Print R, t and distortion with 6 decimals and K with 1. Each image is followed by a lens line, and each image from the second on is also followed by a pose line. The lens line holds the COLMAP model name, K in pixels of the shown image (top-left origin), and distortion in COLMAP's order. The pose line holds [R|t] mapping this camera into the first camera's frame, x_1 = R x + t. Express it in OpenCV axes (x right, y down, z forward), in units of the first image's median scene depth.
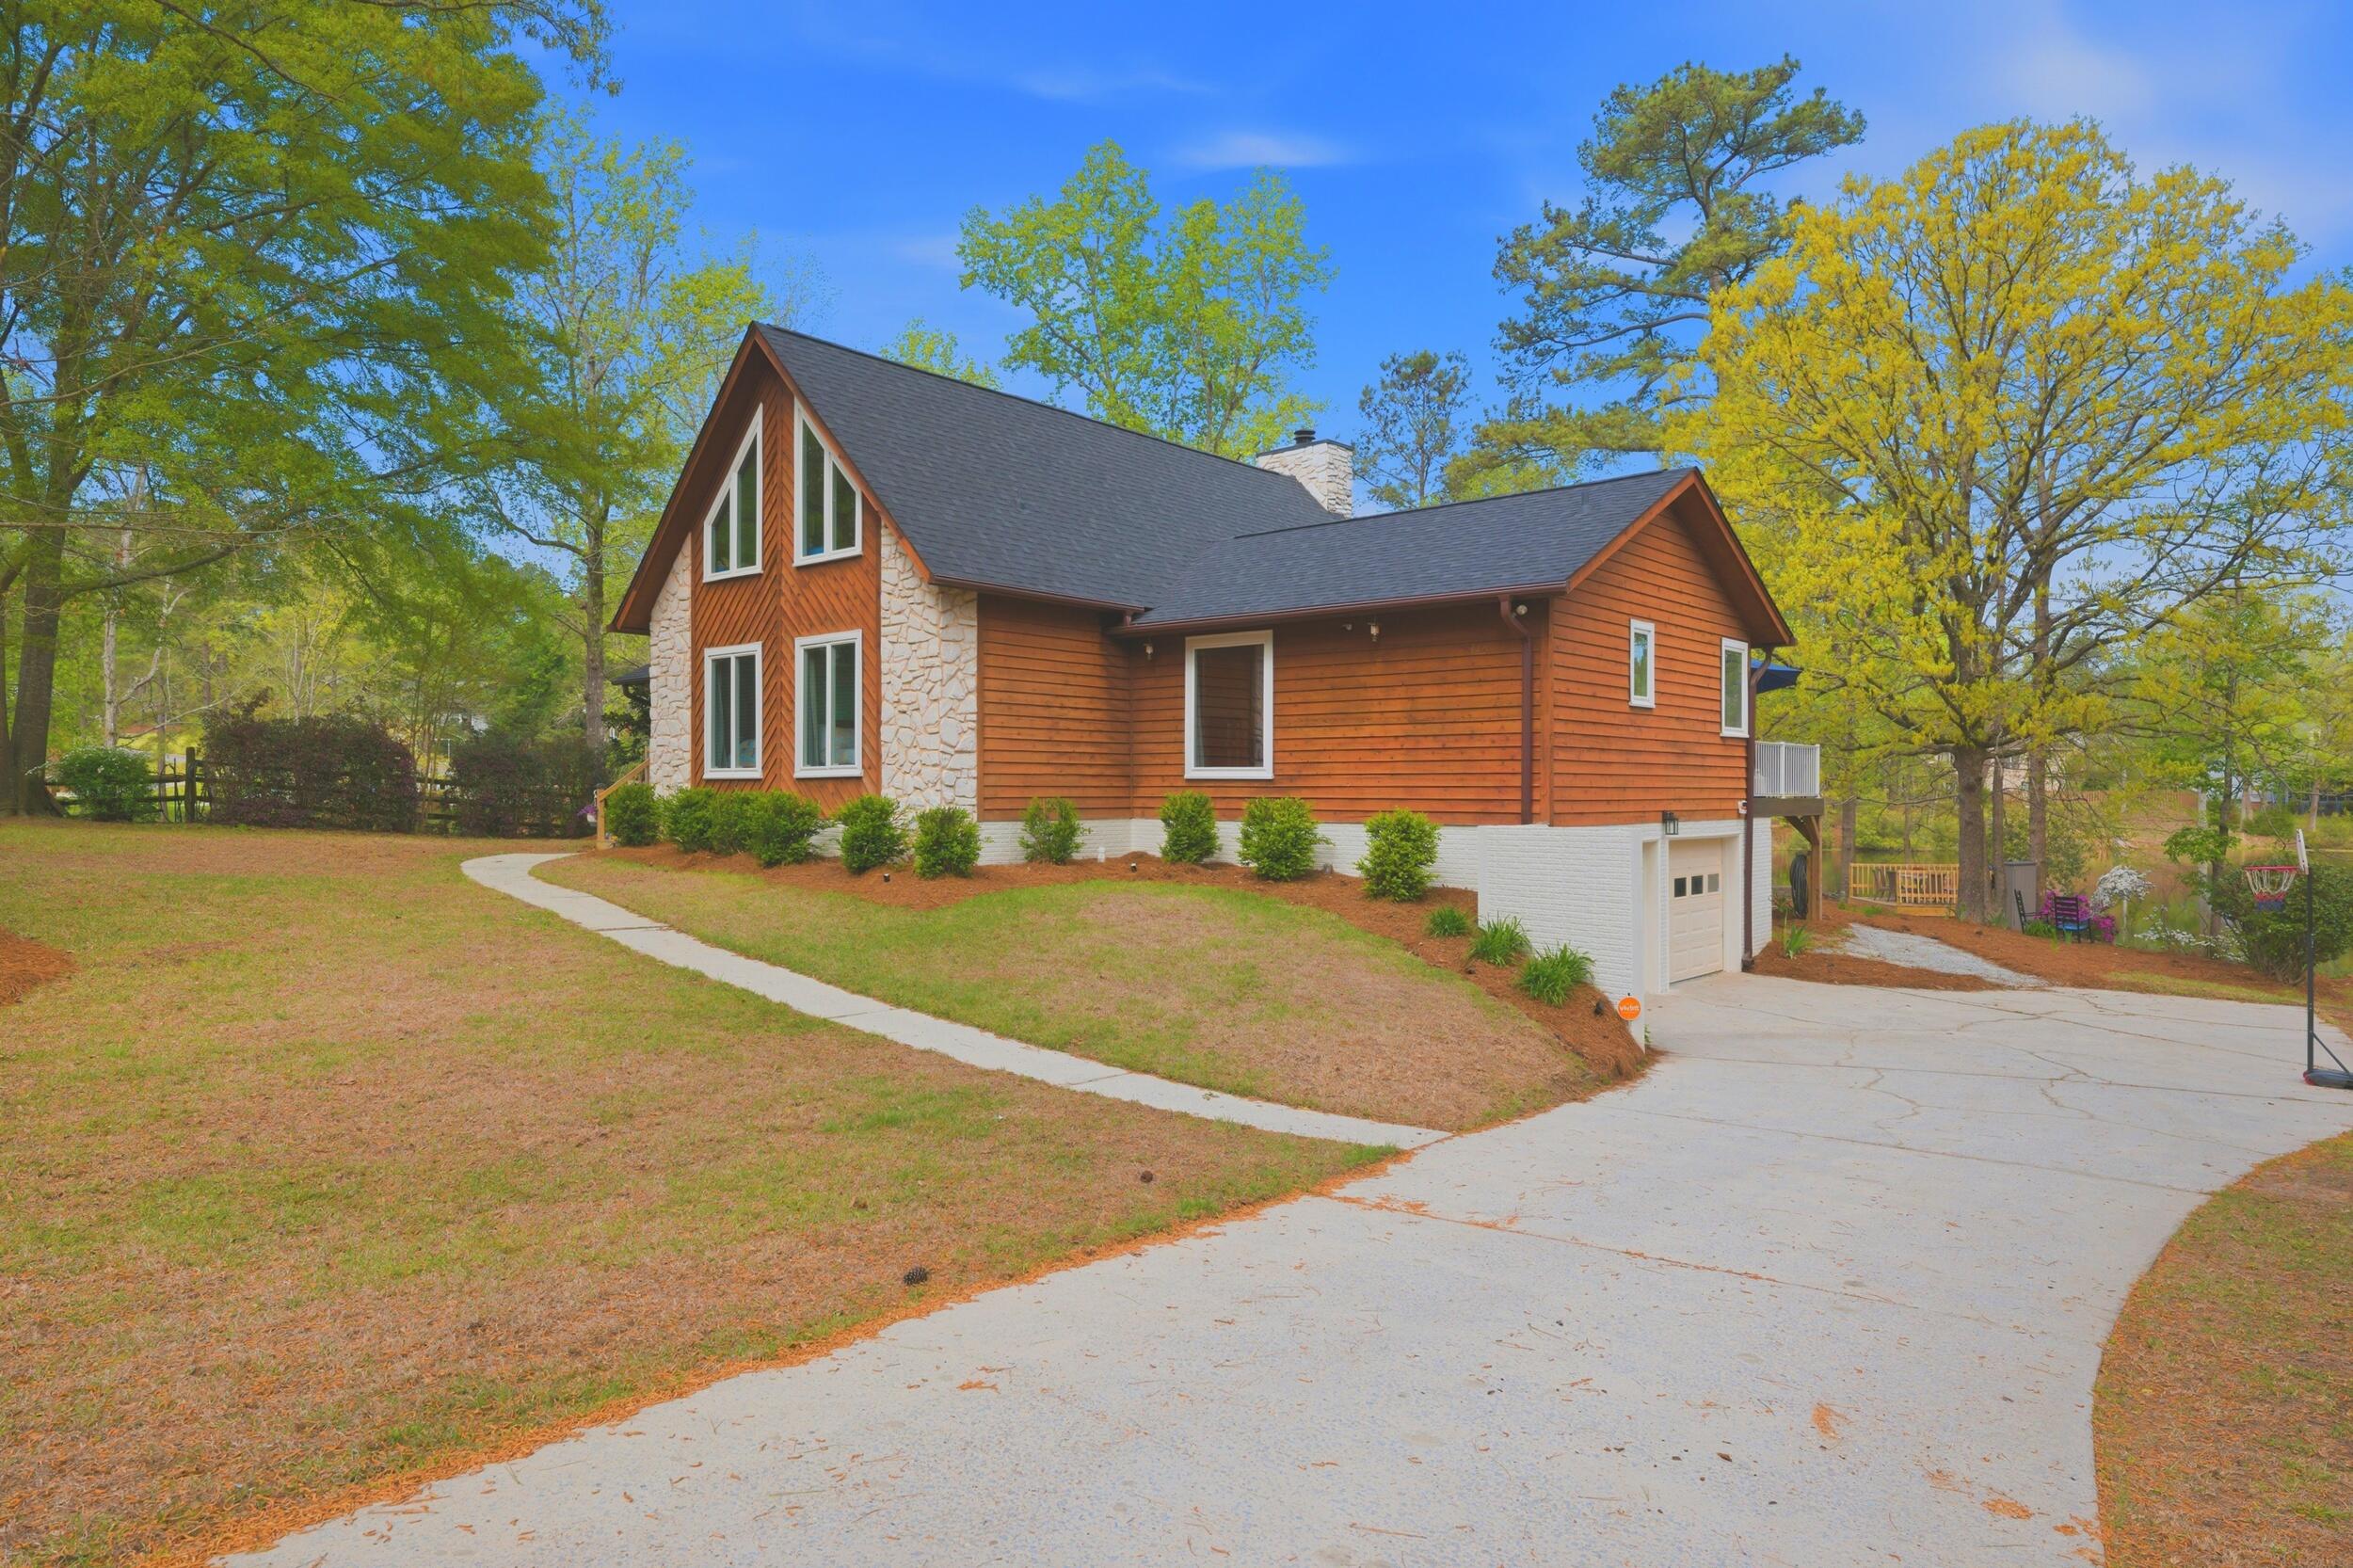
lens RADIAL K [[1401.0, 0, 1176.5], [0, 1401.0, 784.0], [0, 0, 1]] dist [0.010204, 0.002369]
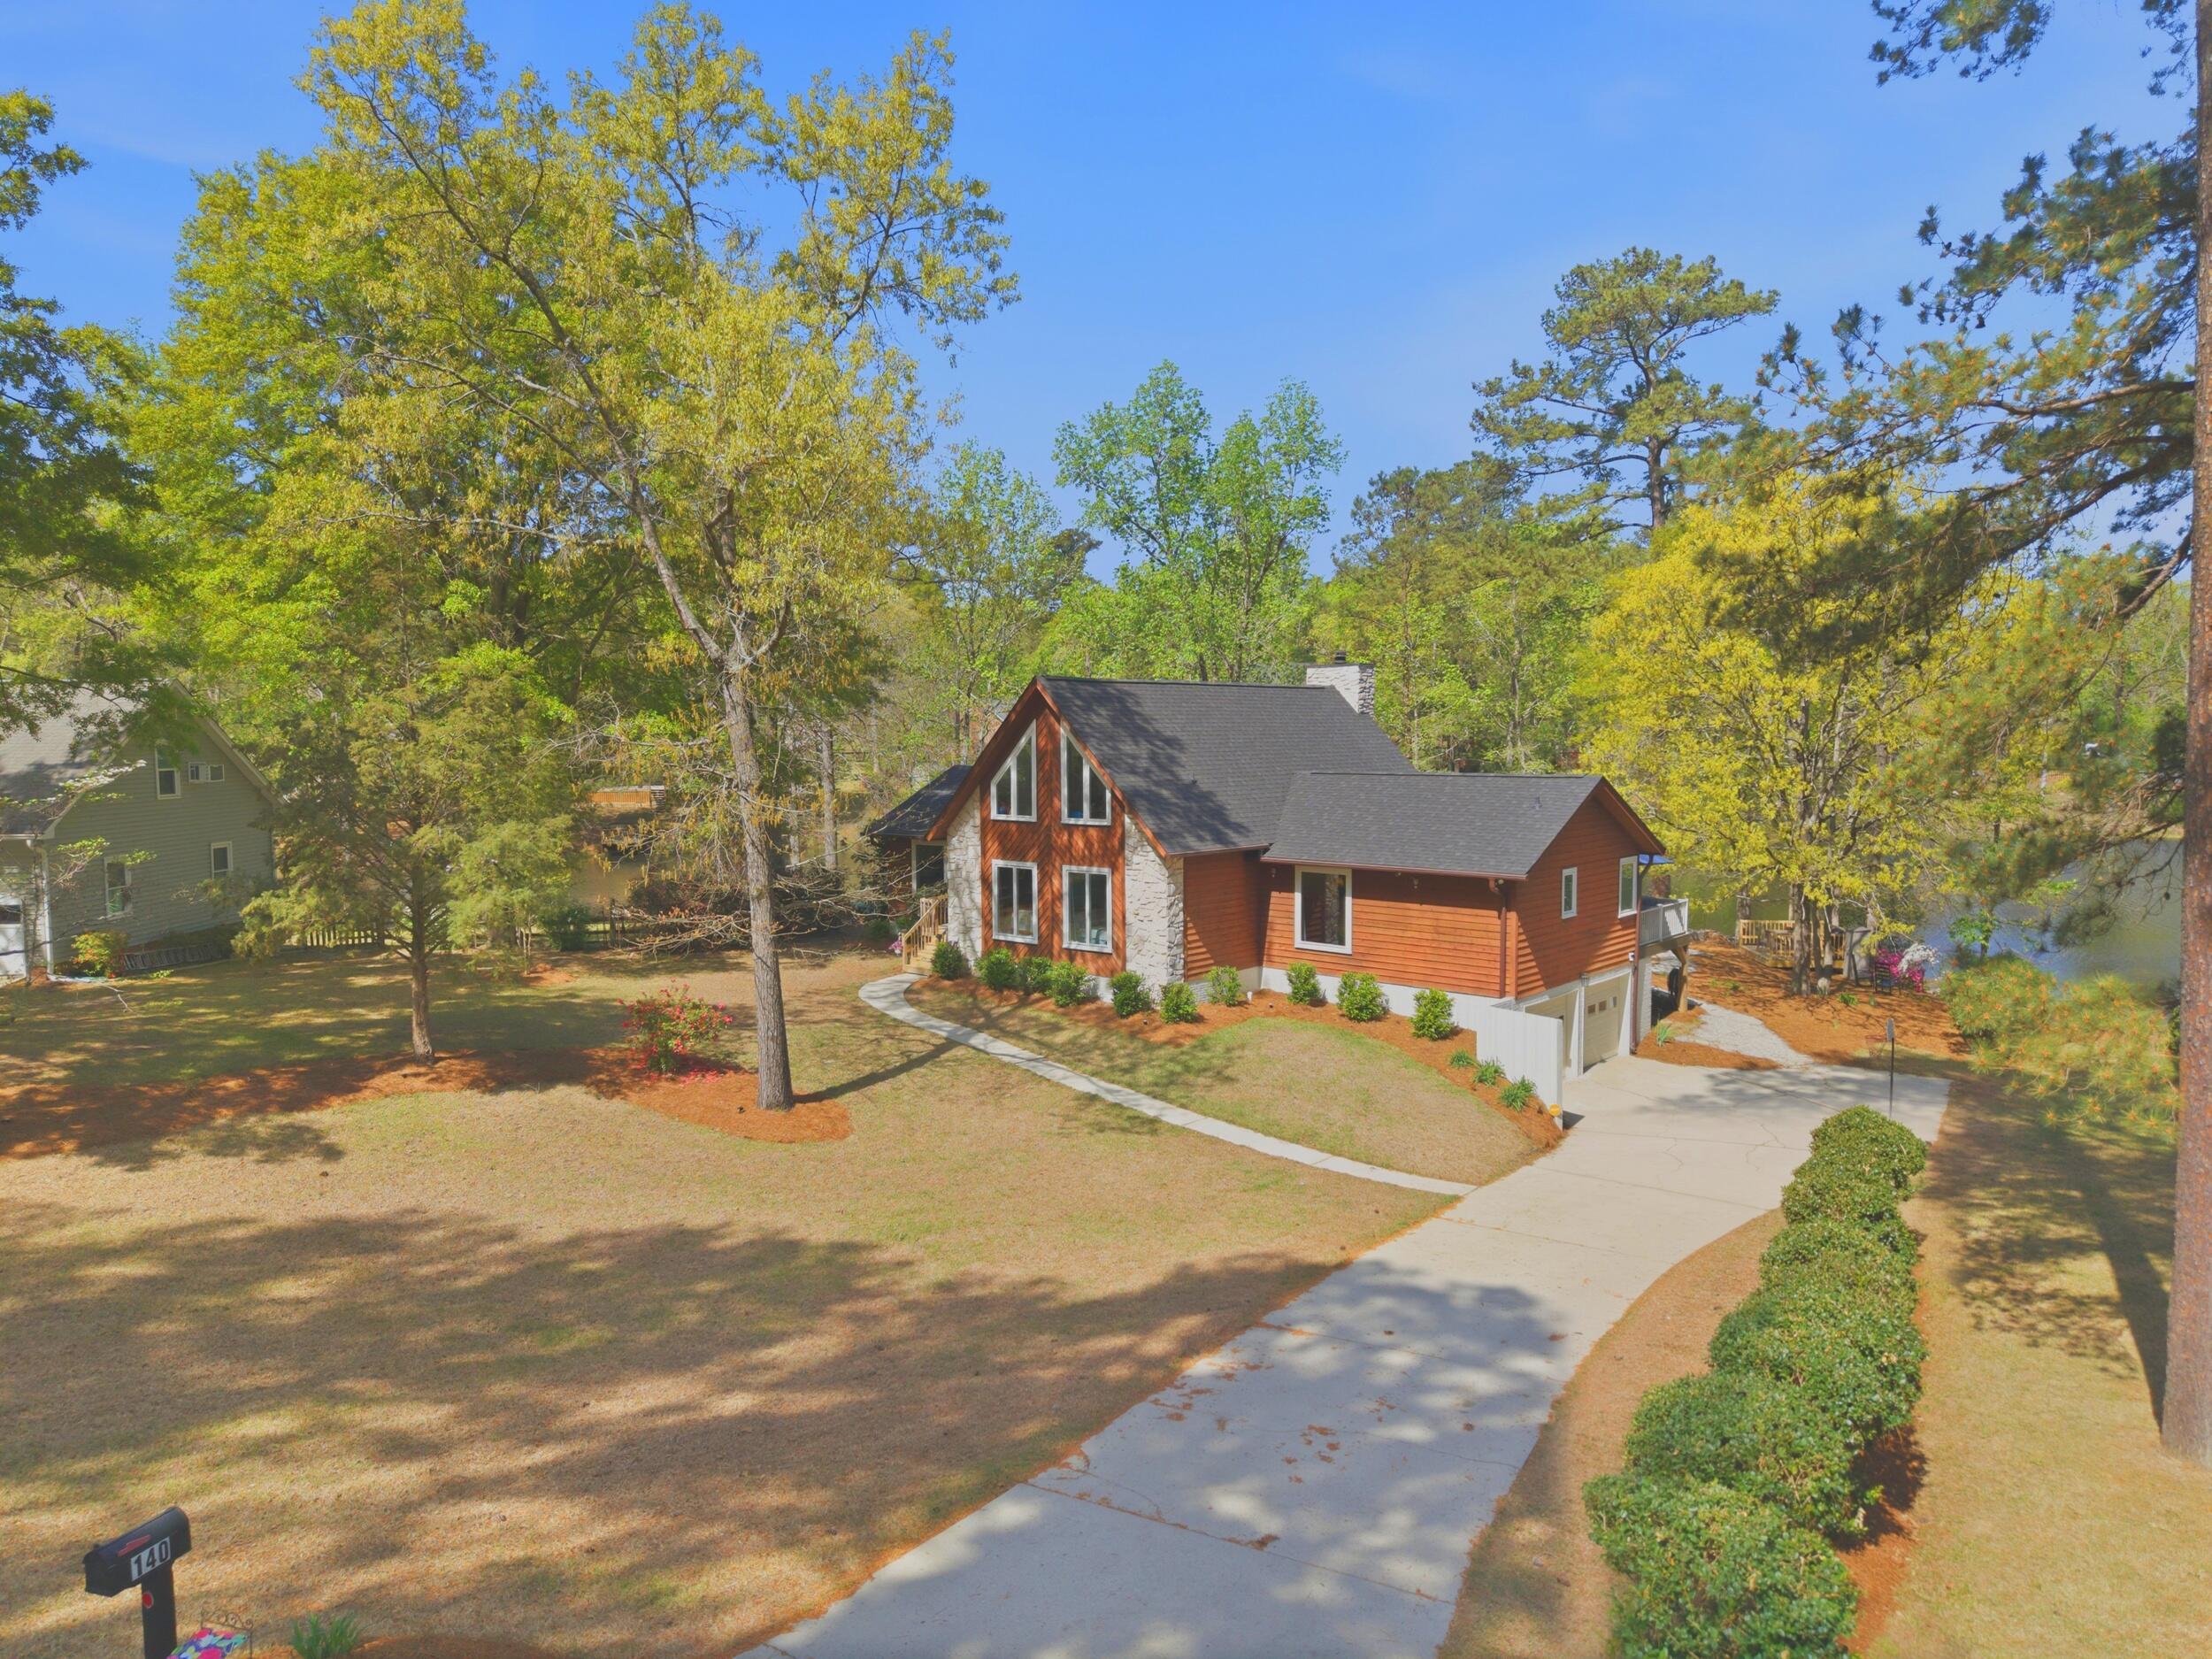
lens RADIAL K [[1473.8, 0, 1106.0], [0, 1473.8, 829.5], [0, 0, 1]] dist [0.057839, -0.046878]
pose [[0.999922, -0.011530, -0.004732, -0.223364], [0.011870, 0.996764, 0.079505, -0.302602], [0.003800, -0.079555, 0.996823, -0.794482]]
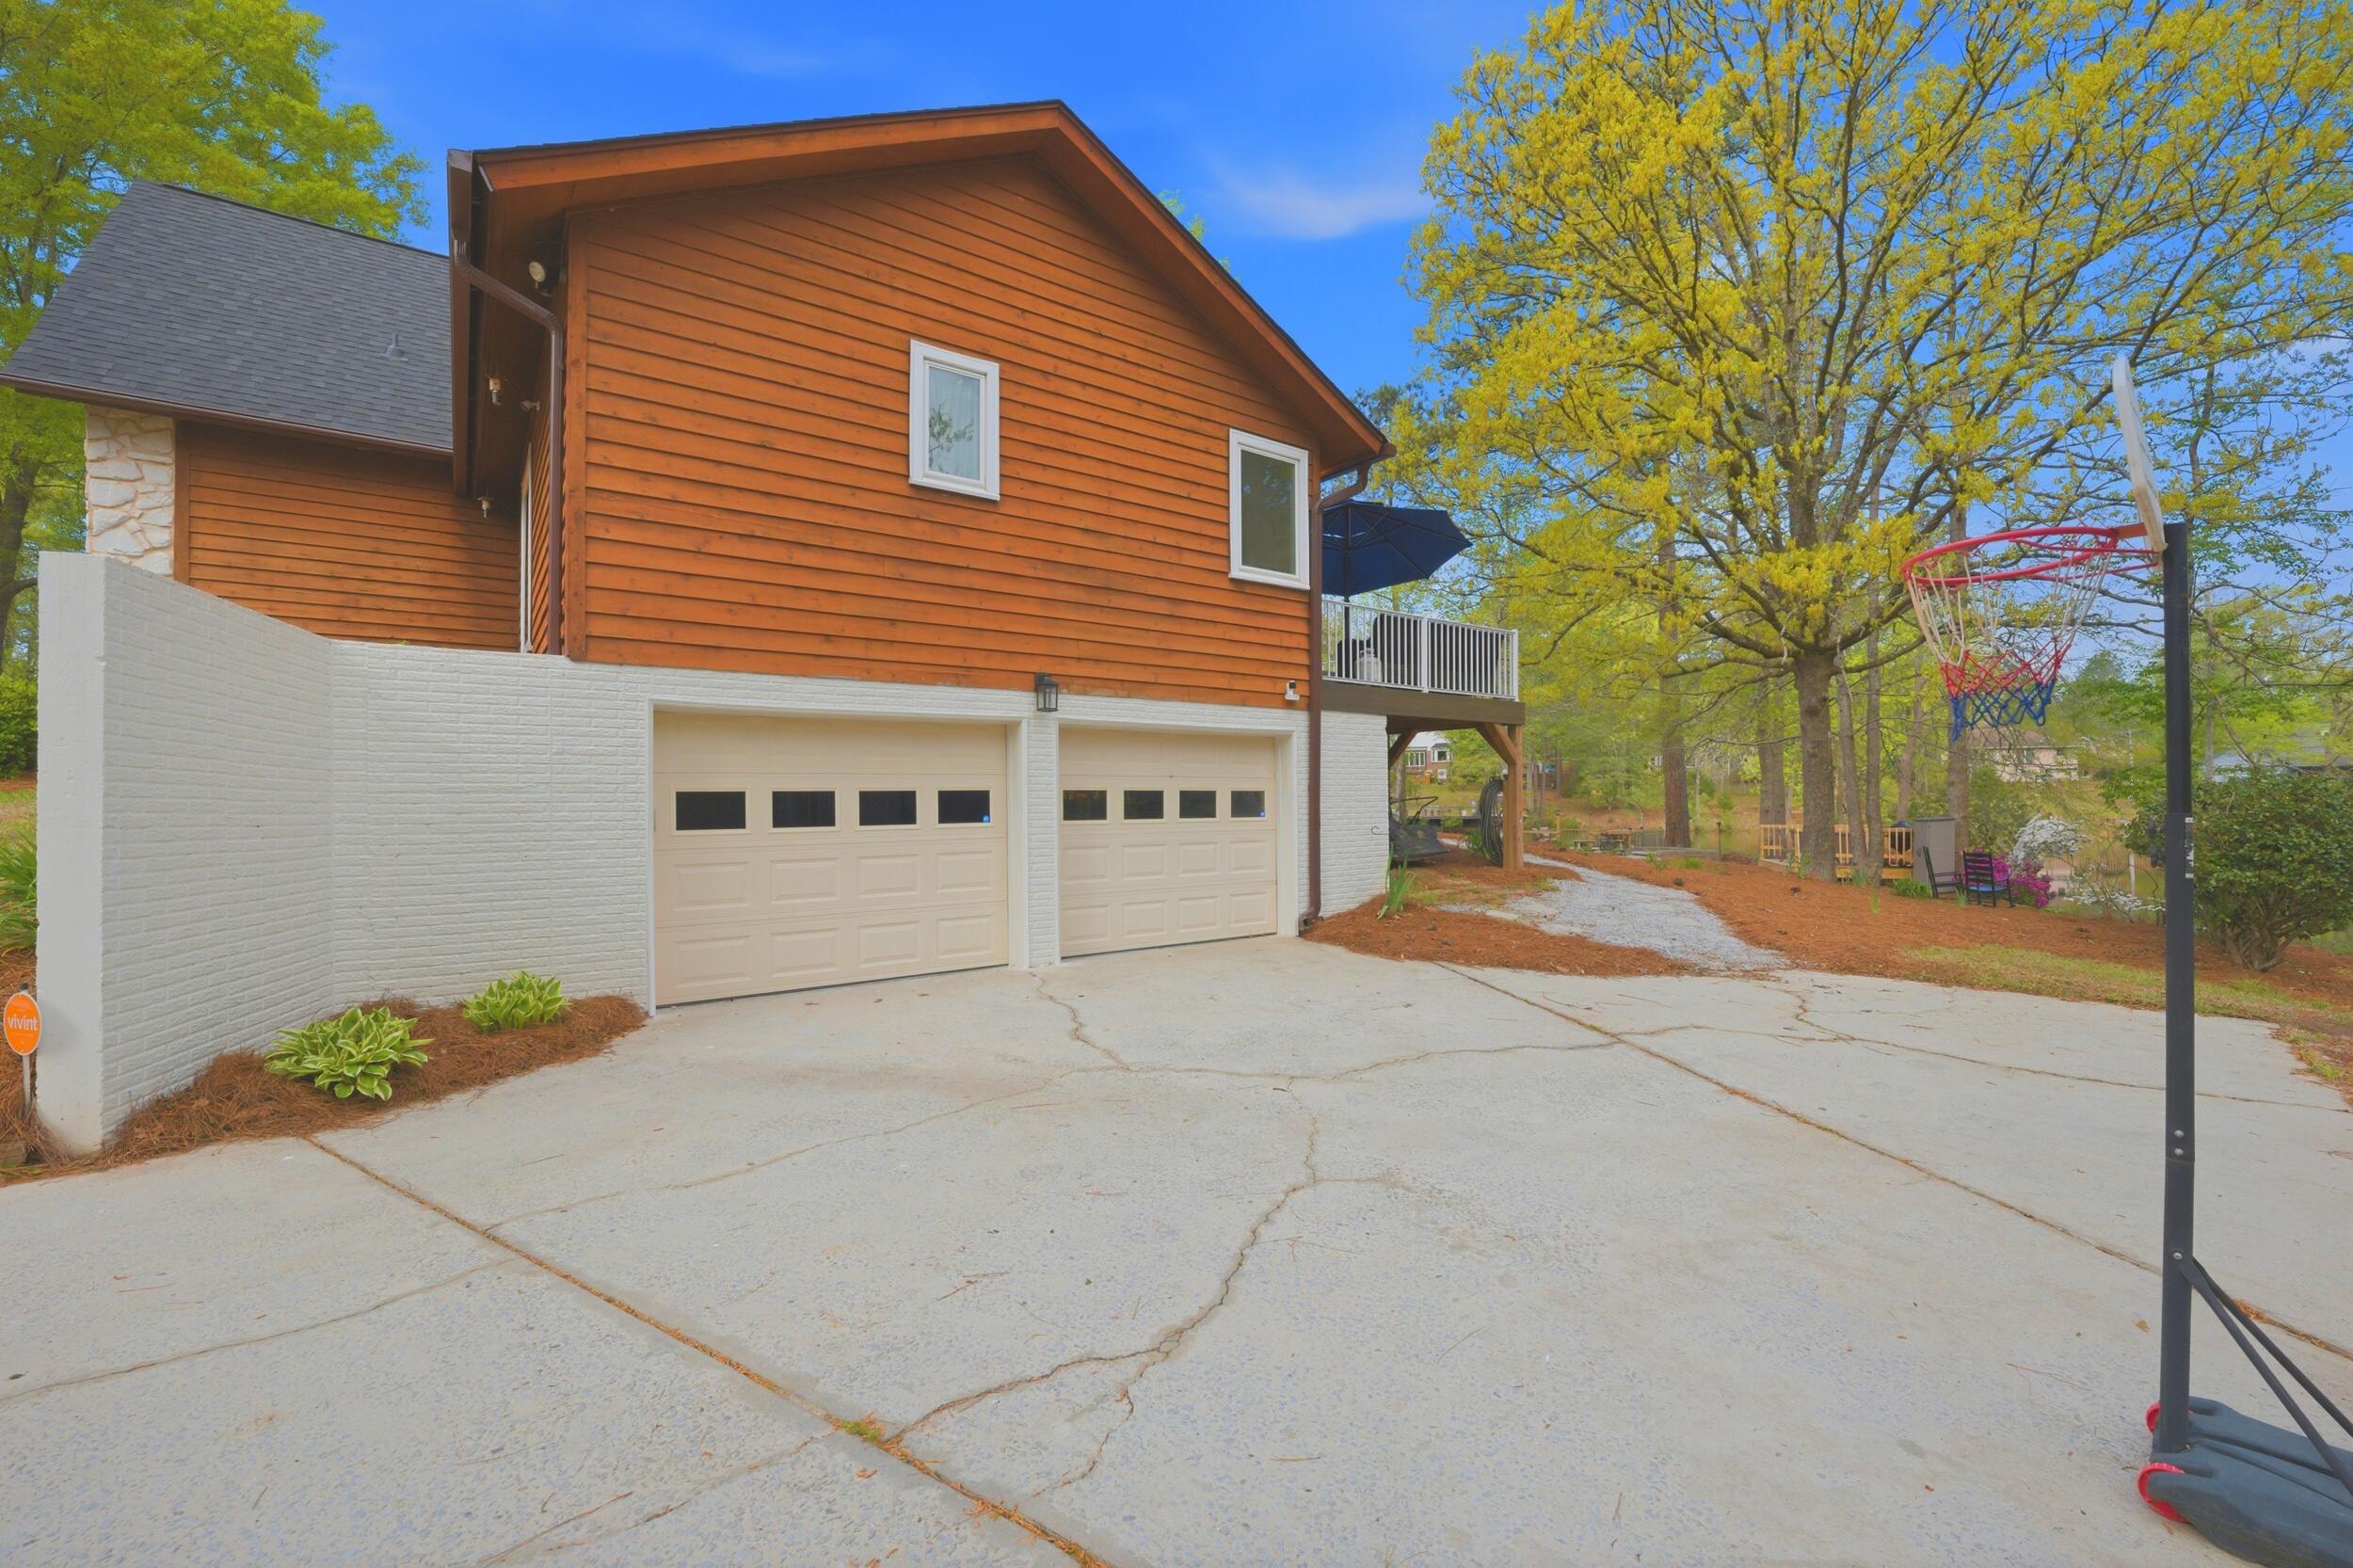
lens RADIAL K [[976.3, 0, 1164.3], [0, 976.3, 795.7], [0, 0, 1]] dist [-0.021258, 0.001036]
pose [[0.977818, -0.008262, -0.209295, 0.472768], [0.008727, 0.999961, 0.001297, 0.070106], [0.209276, -0.003095, 0.977852, 0.570291]]
